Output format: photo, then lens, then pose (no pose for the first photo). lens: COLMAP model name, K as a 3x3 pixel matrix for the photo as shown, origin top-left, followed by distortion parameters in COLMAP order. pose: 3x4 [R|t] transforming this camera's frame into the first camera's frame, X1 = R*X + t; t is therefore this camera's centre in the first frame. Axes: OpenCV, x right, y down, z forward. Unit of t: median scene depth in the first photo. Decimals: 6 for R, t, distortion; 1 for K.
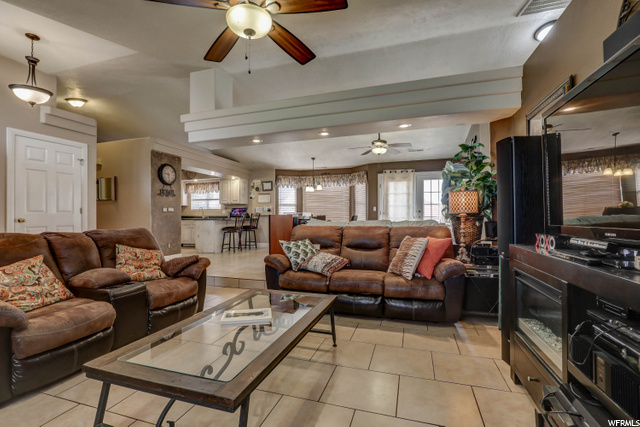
lens RADIAL K [[295.0, 0, 322.6], [0, 295.0, 216.3], [0, 0, 1]] dist [-0.016166, 0.003114]
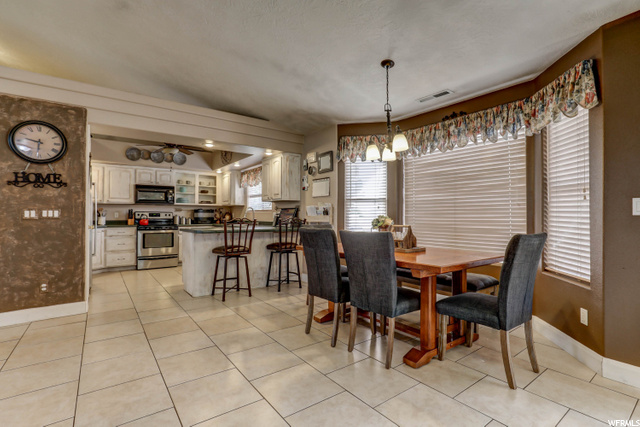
lens RADIAL K [[303.4, 0, 319.9], [0, 303.4, 212.9], [0, 0, 1]] dist [-0.009035, 0.001862]
pose [[0.810829, -0.000623, -0.585283, 0.101373], [-0.003783, 0.999973, -0.006304, -0.016334], [0.585271, 0.007325, 0.810805, 0.599951]]
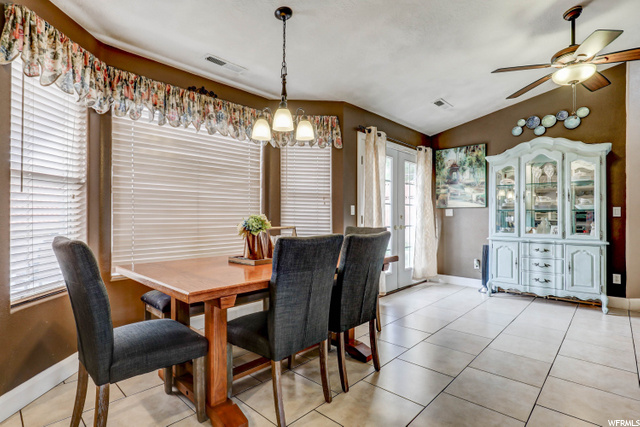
lens RADIAL K [[317.3, 0, 317.7], [0, 317.3, 215.3], [0, 0, 1]] dist [-0.015239, 0.004594]
pose [[0.443070, 0.005151, 0.896472, -0.241677], [-0.011573, 0.999933, -0.000025, -0.015704], [-0.896412, -0.010364, 0.443100, 0.763521]]
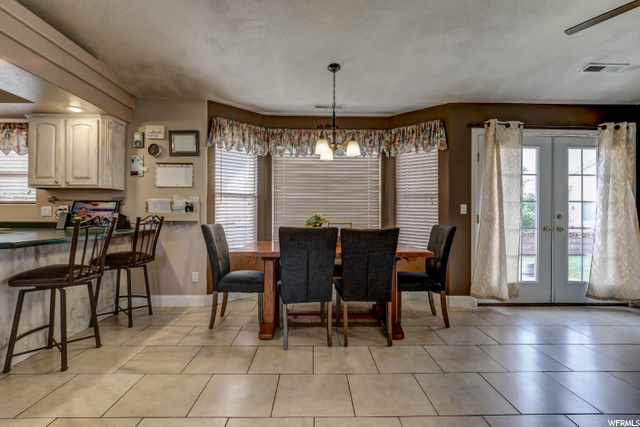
lens RADIAL K [[303.4, 0, 319.0], [0, 303.4, 214.3], [0, 0, 1]] dist [-0.009035, 0.001862]
pose [[0.947634, 0.008960, 0.319234, -0.149887], [-0.010595, 0.999938, 0.003384, -0.015601], [-0.319183, -0.006589, 0.947670, 0.589636]]
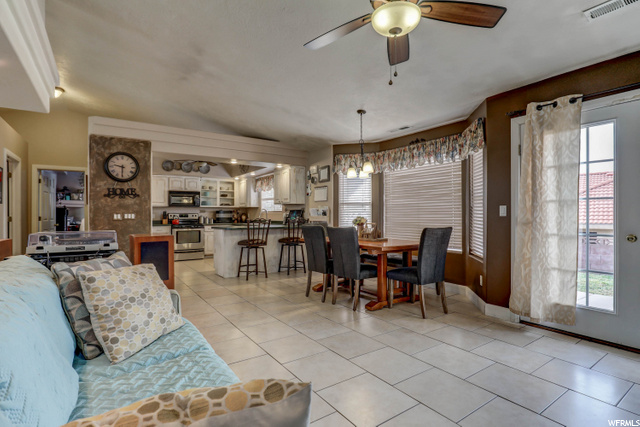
lens RADIAL K [[317.3, 0, 320.8], [0, 317.3, 214.2], [0, 0, 1]] dist [-0.015239, 0.004594]
pose [[0.789924, -0.000197, -0.613205, 0.220739], [0.001969, 0.999996, 0.002215, -0.020502], [0.613202, -0.002957, 0.789920, 0.478433]]
